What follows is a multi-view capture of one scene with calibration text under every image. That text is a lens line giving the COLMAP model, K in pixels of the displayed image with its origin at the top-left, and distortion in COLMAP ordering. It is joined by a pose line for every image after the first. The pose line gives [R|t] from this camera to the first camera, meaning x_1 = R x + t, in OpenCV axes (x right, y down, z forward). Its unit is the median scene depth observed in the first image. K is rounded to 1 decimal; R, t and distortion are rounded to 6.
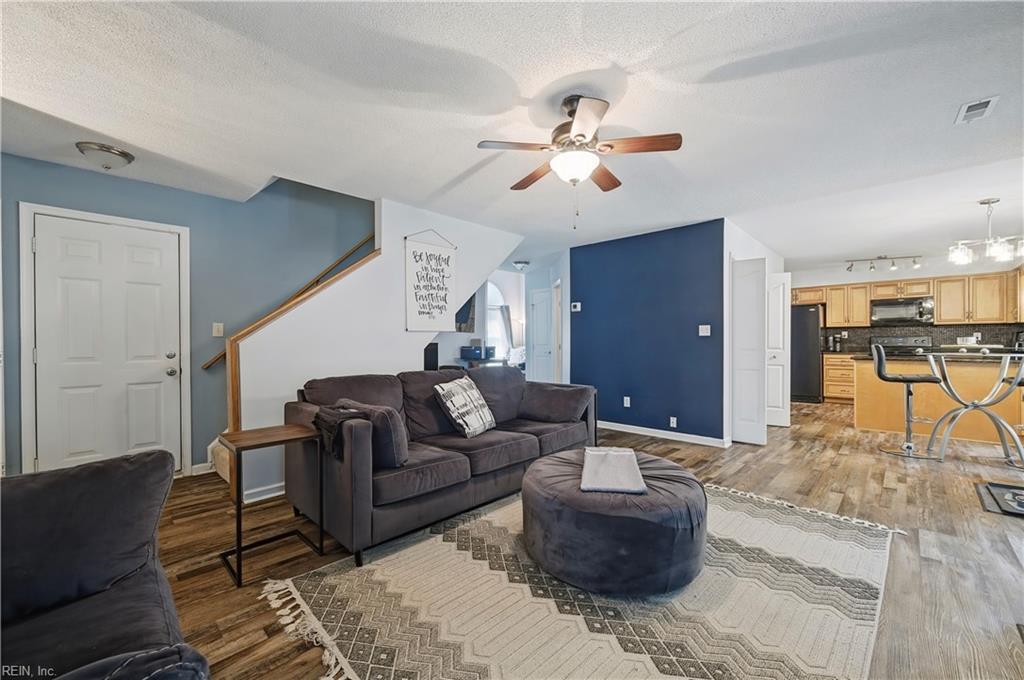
lens RADIAL K [[405.2, 0, 509.6], [0, 405.2, 343.2], [0, 0, 1]] dist [0.001854, 0.000009]
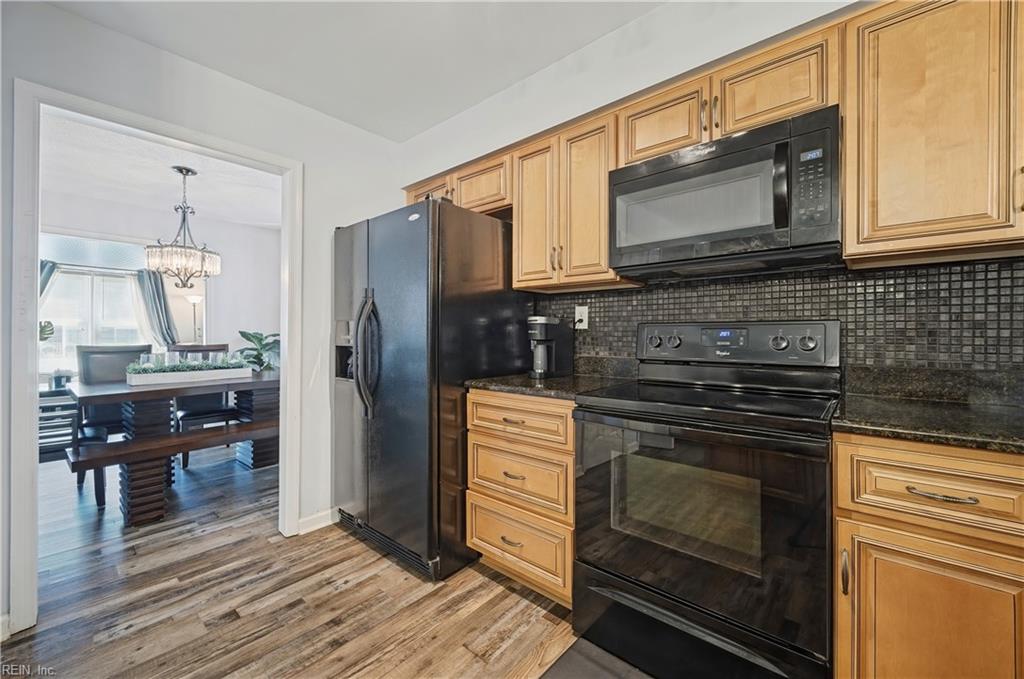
lens RADIAL K [[405.2, 0, 510.7], [0, 405.2, 335.7], [0, 0, 1]] dist [0.001854, 0.000009]
pose [[0.997327, 0.001491, 0.073053, 0.763778], [-0.001467, 0.999999, -0.000386, -0.007131], [-0.073054, 0.000278, 0.997328, 0.717067]]
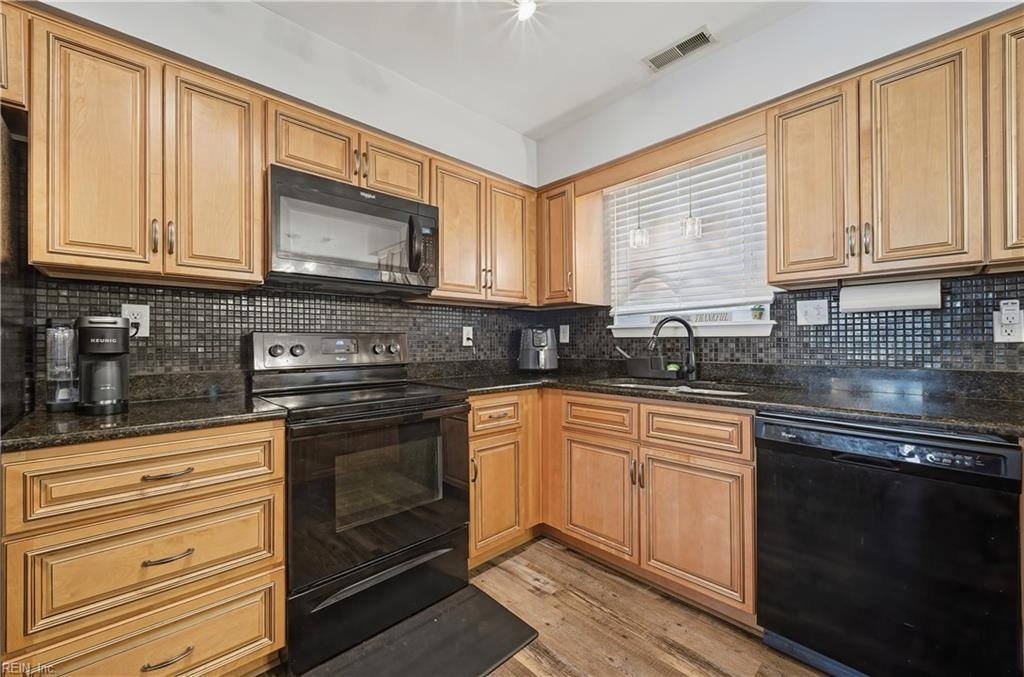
lens RADIAL K [[405.2, 0, 507.4], [0, 405.2, 339.6], [0, 0, 1]] dist [0.001854, 0.000009]
pose [[0.033089, 0.008190, 0.999419, 0.633066], [0.009247, 0.999921, -0.008500, -0.007213], [-0.999410, 0.009523, 0.033010, 0.813751]]
